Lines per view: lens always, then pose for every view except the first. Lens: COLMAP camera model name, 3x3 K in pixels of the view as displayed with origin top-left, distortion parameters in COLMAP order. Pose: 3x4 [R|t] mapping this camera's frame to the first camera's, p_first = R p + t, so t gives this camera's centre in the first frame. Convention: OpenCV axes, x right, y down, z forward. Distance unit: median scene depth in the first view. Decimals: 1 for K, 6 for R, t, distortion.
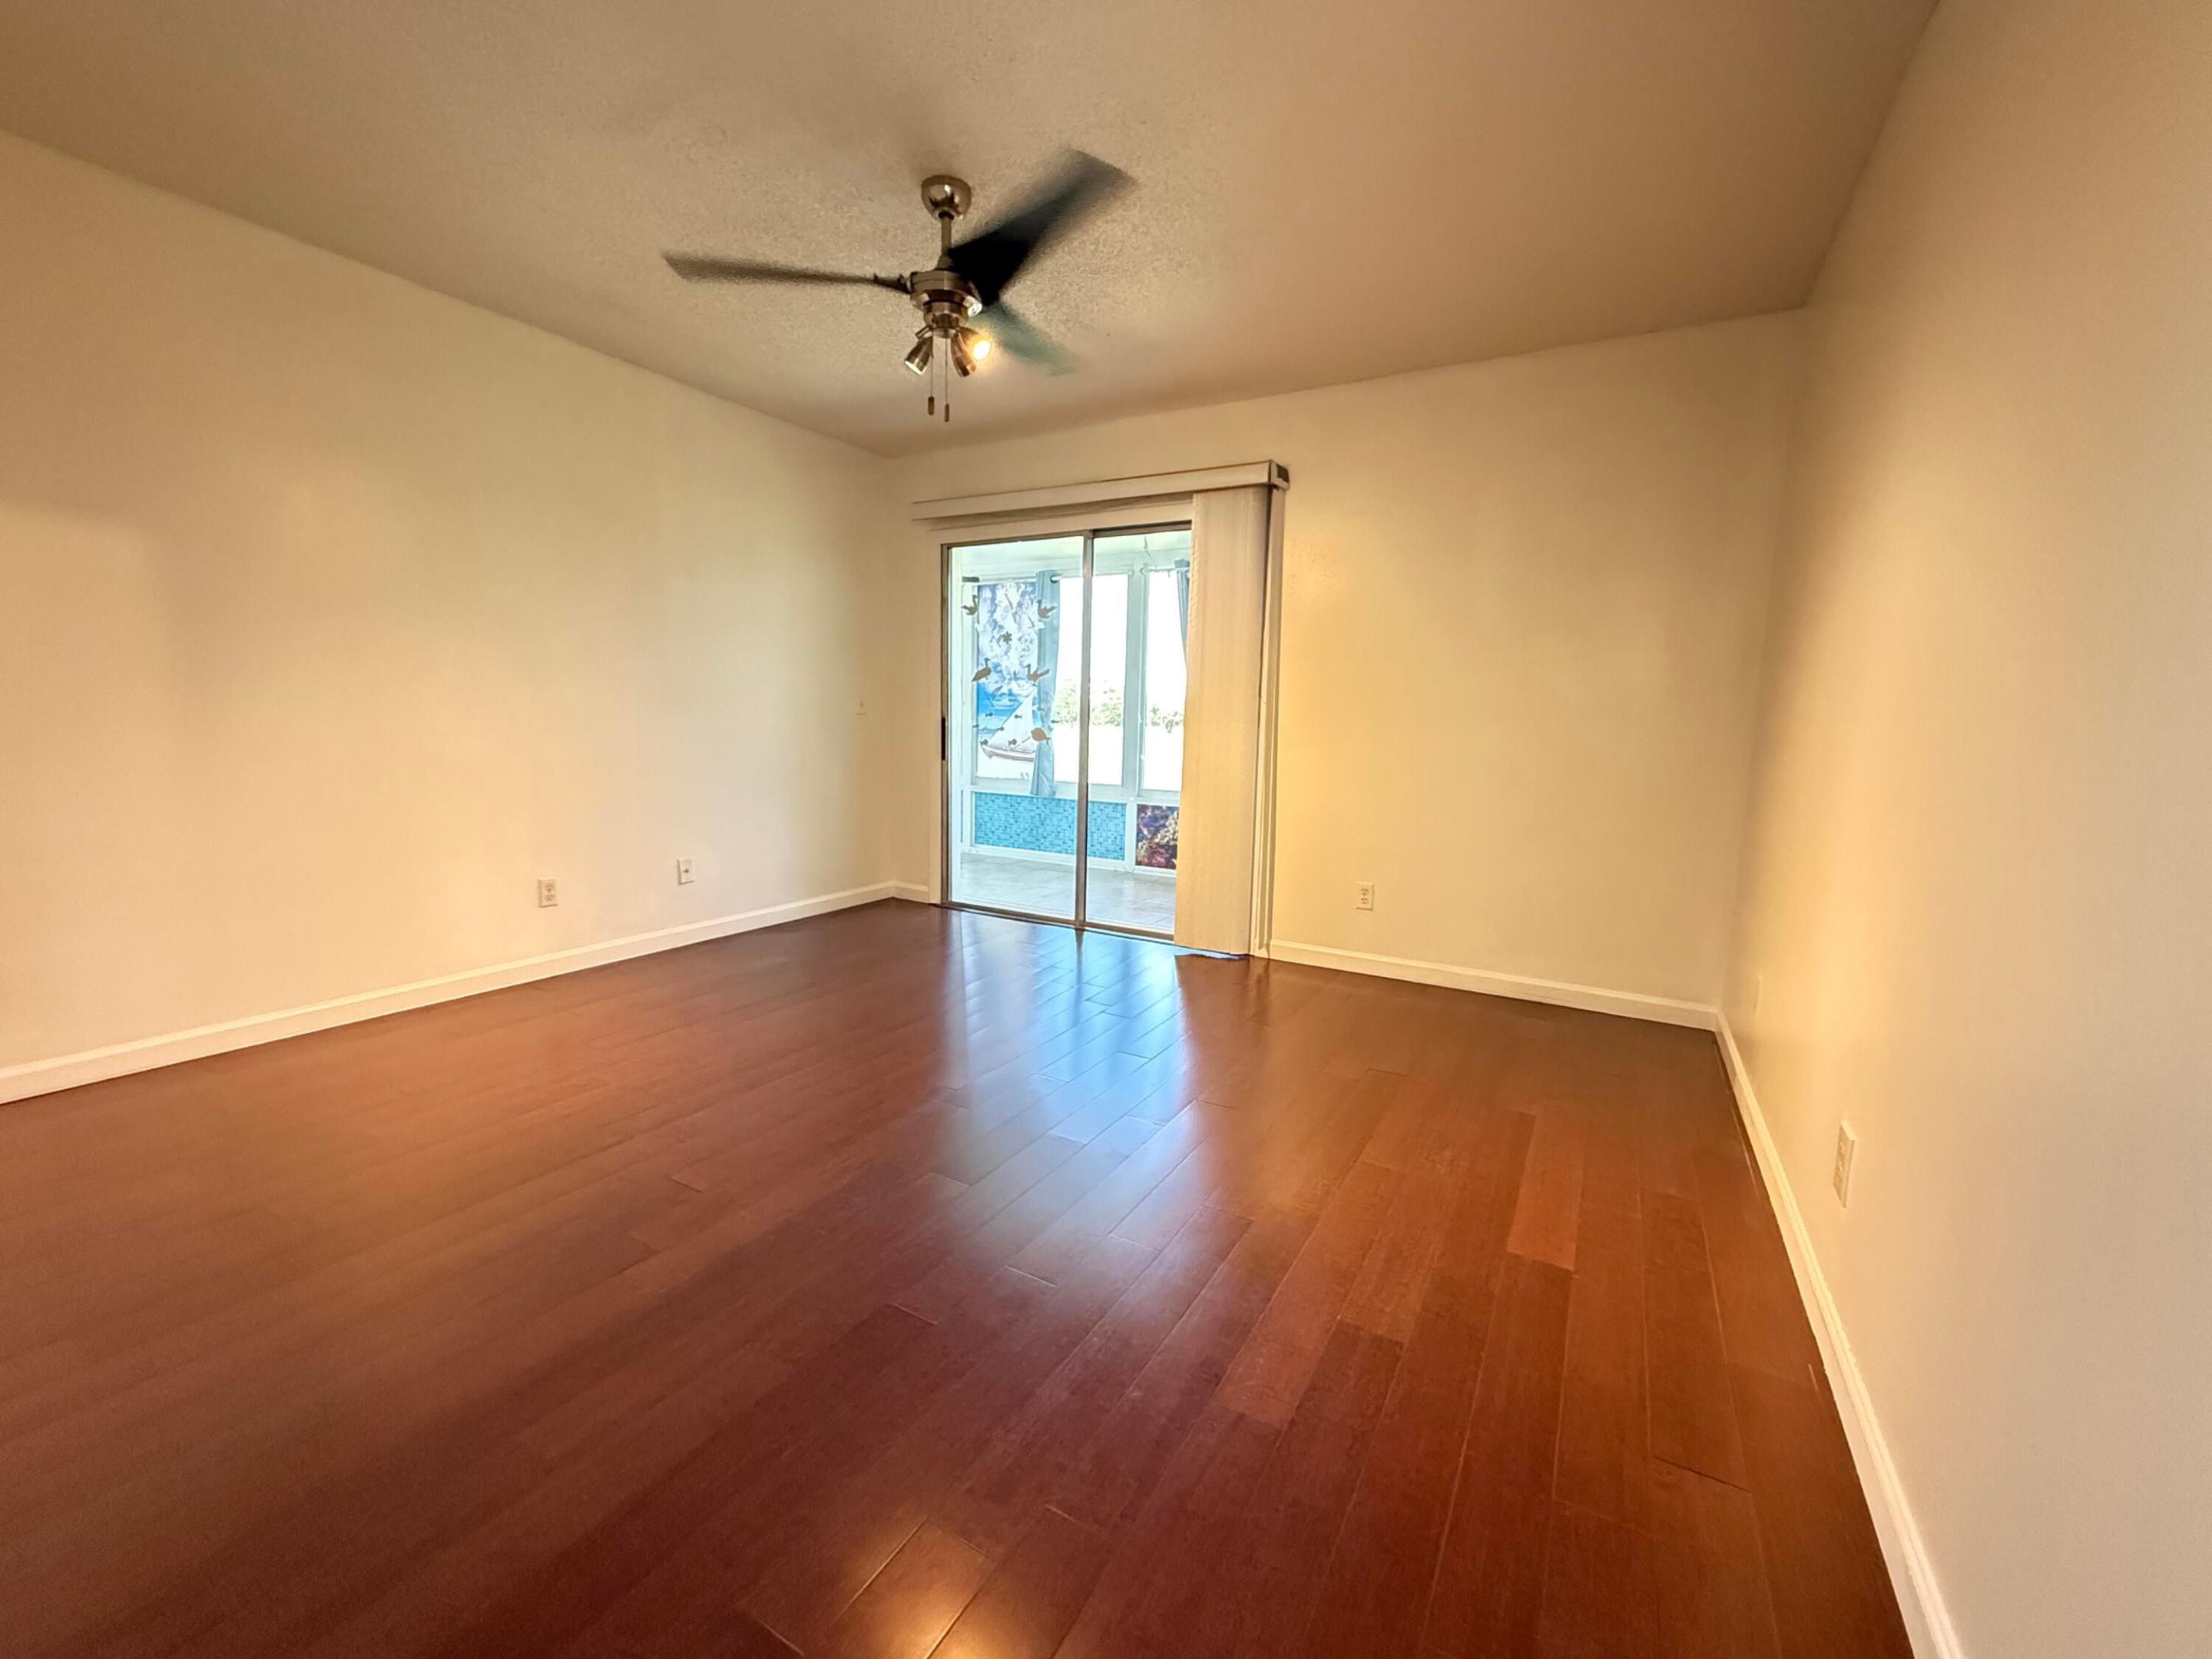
lens RADIAL K [[886.7, 0, 1106.0], [0, 886.7, 829.5], [0, 0, 1]] dist [0.000106, 0.000014]
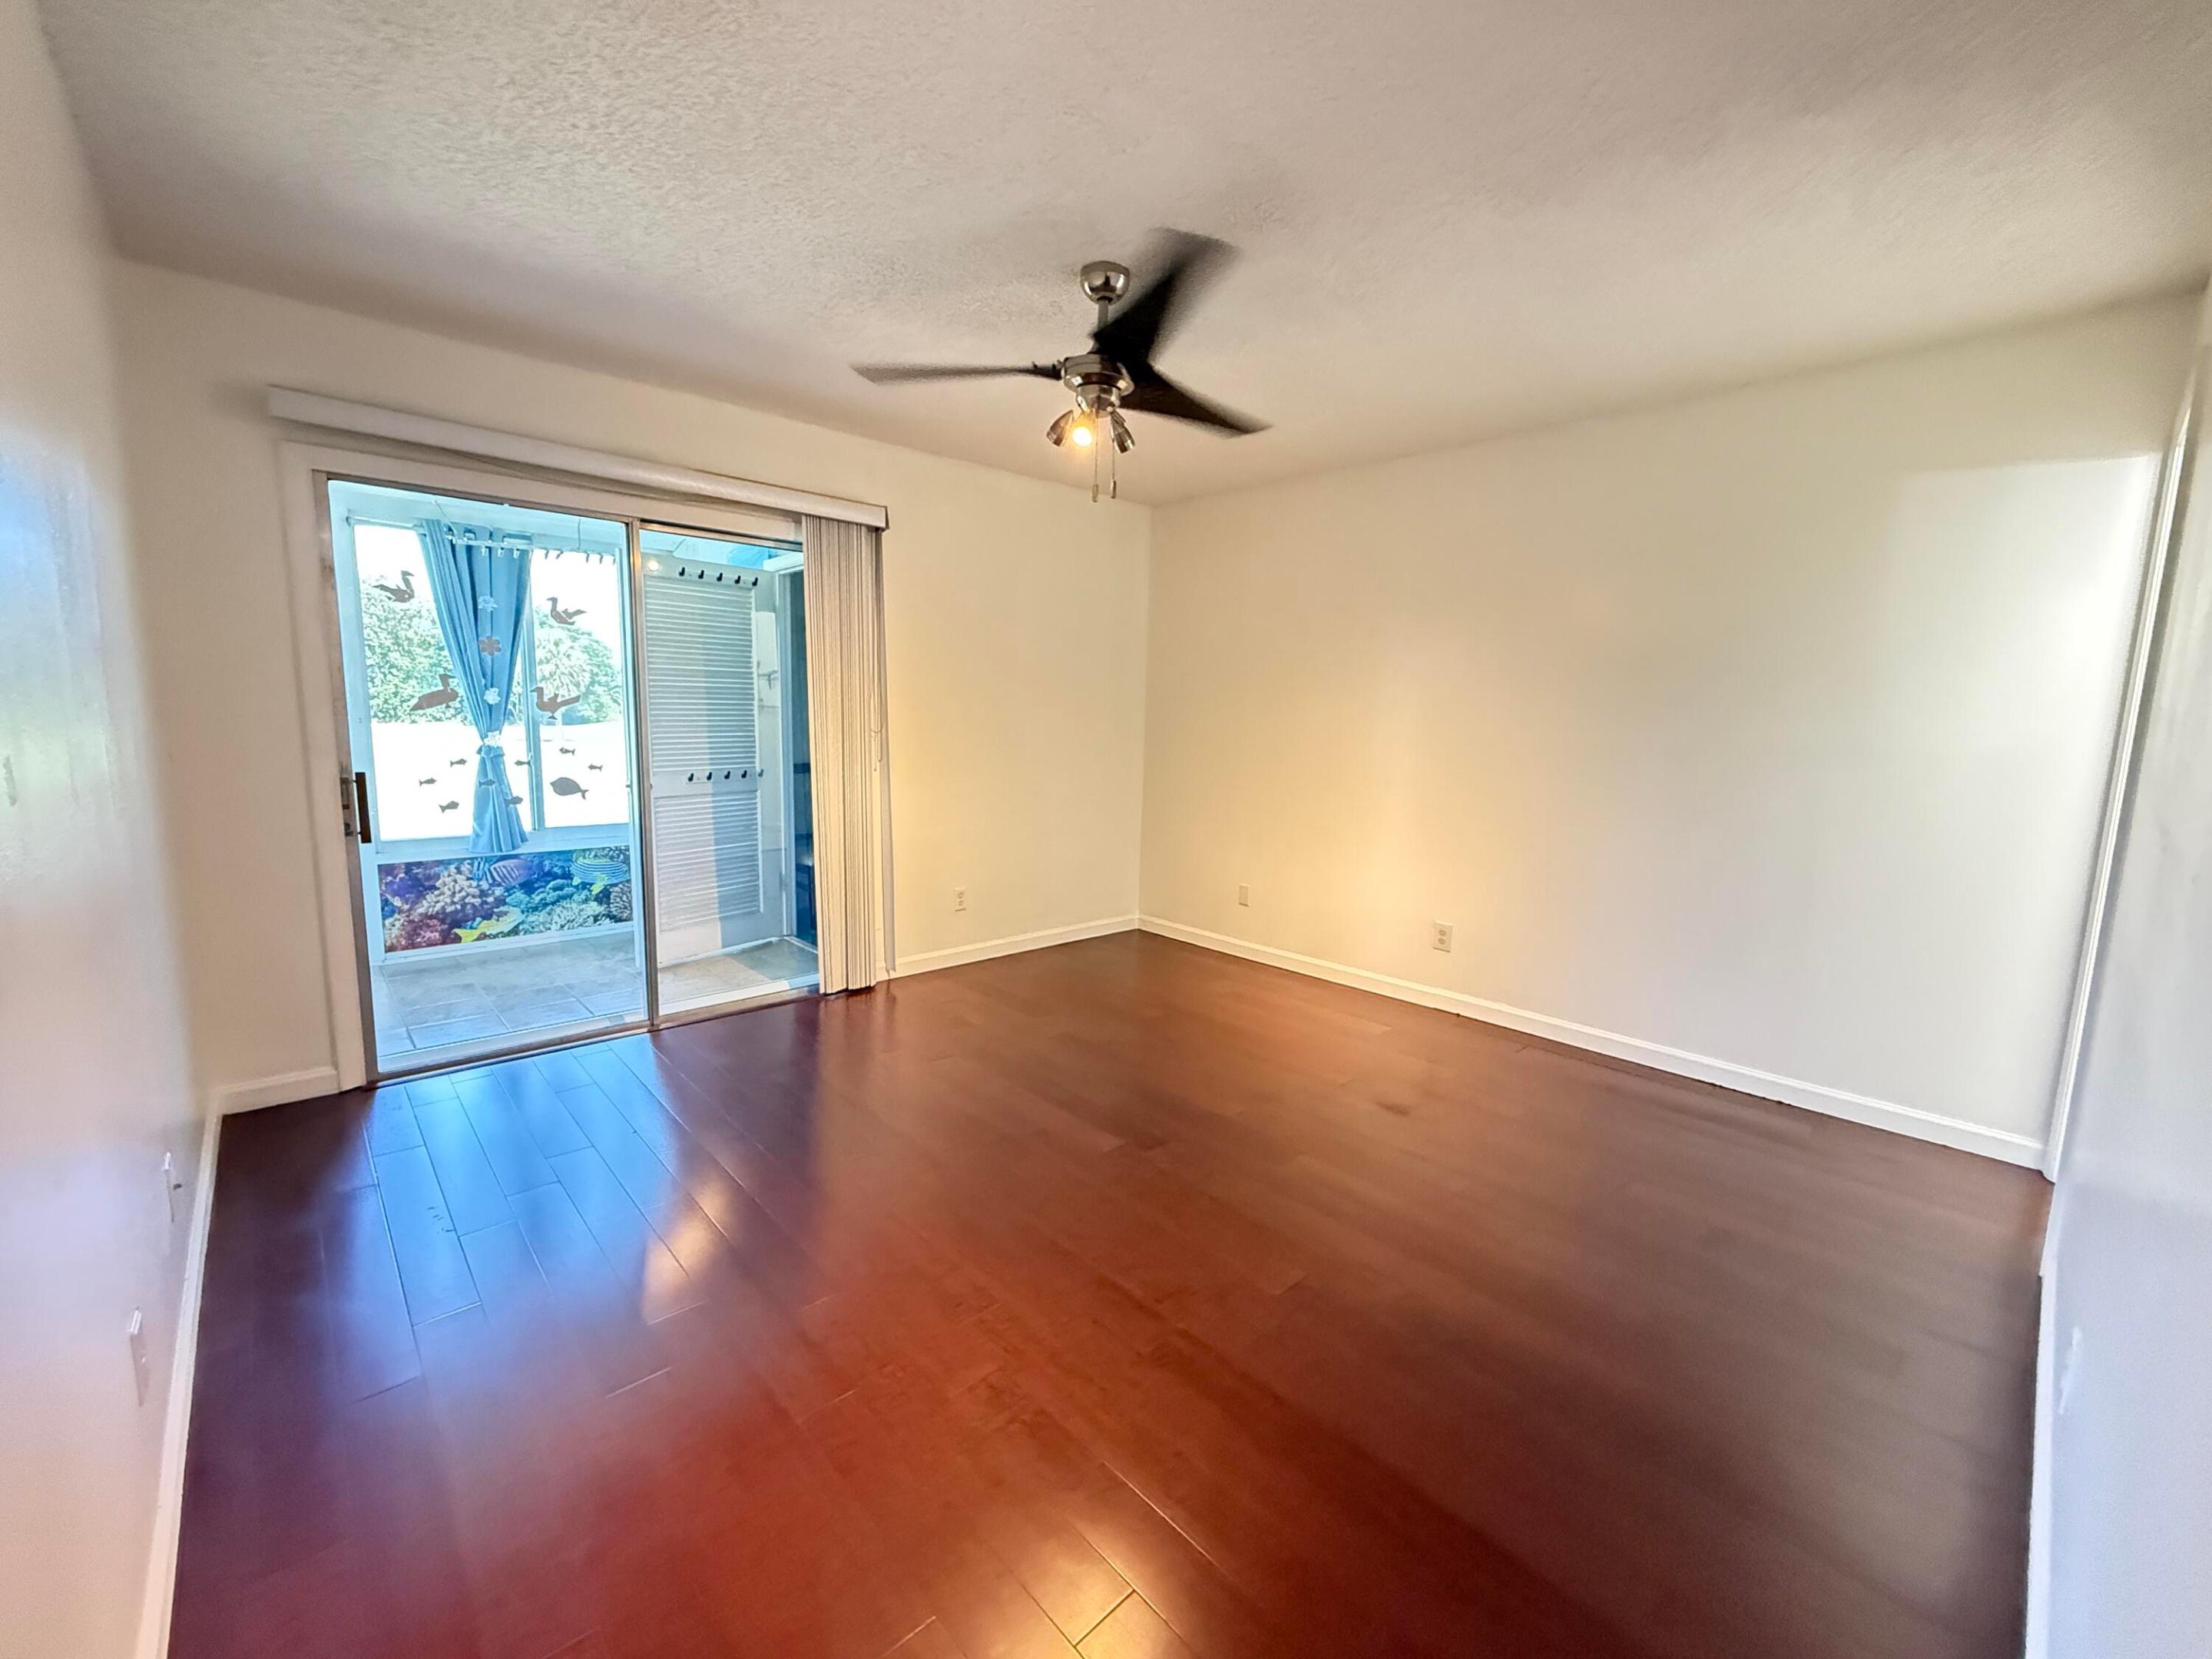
lens RADIAL K [[886.7, 0, 1106.0], [0, 886.7, 829.5], [0, 0, 1]] dist [0.000106, 0.000014]
pose [[0.302729, -0.144908, 0.941996, -0.594976], [0.102835, 0.987570, 0.118870, -0.108572], [-0.947513, 0.060884, 0.313867, 0.352786]]
